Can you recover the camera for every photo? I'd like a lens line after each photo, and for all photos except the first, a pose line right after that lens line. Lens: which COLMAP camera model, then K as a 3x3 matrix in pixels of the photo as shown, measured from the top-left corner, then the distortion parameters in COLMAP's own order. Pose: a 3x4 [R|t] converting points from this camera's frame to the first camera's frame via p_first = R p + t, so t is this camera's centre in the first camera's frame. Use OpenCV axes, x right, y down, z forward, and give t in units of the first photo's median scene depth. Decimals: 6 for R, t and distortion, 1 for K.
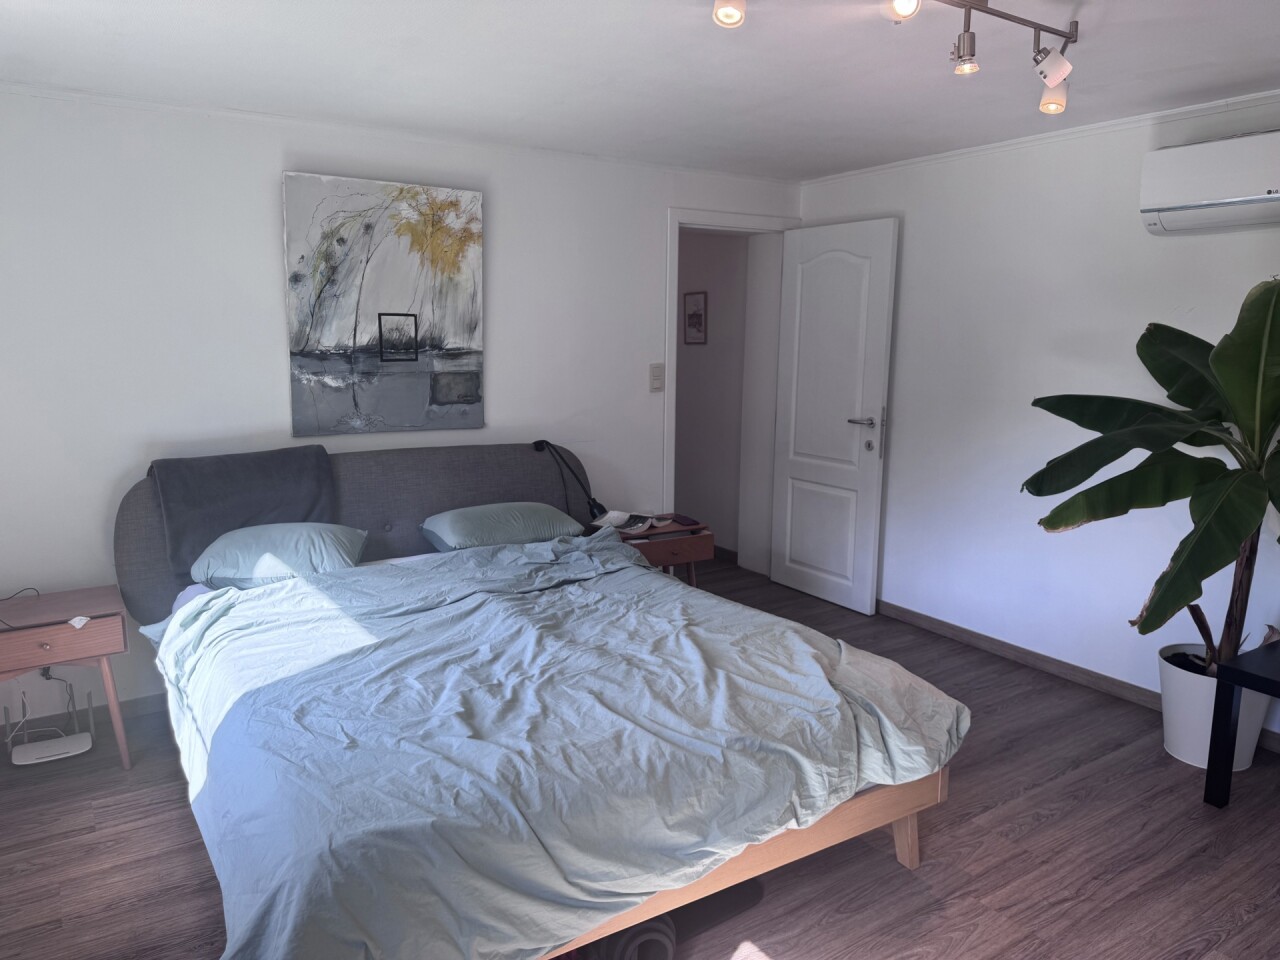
lens RADIAL K [[918.0, 0, 642.6], [0, 918.0, 478.8], [0, 0, 1]] dist [0.065485, -0.088434]
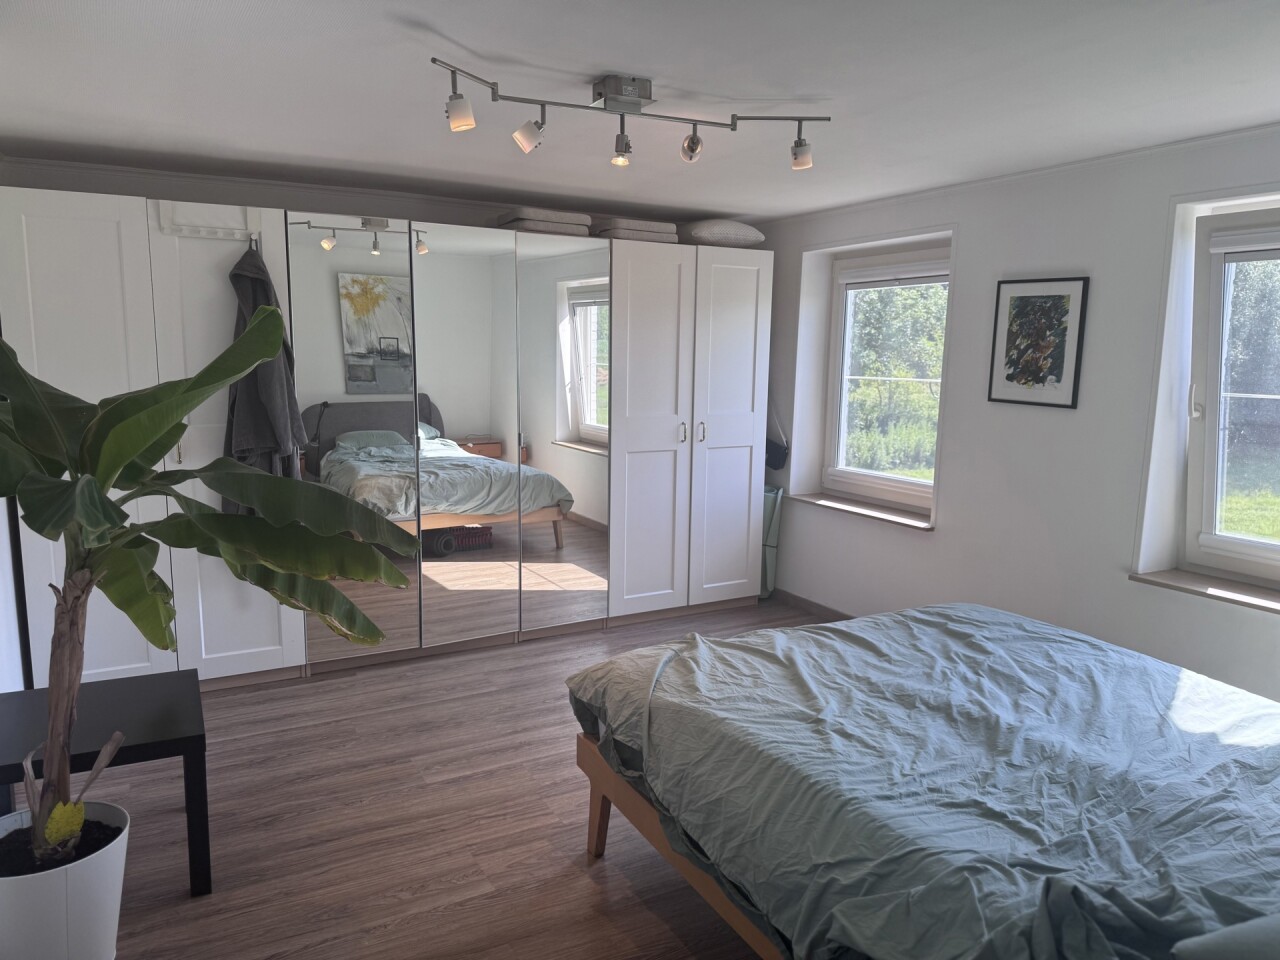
lens RADIAL K [[918.0, 0, 638.7], [0, 918.0, 481.1], [0, 0, 1]] dist [0.065485, -0.088434]
pose [[-0.996944, -0.028625, 0.072686, 0.184193], [-0.004608, 0.950375, 0.311074, -0.355522], [-0.077984, 0.309788, -0.947602, 2.041986]]
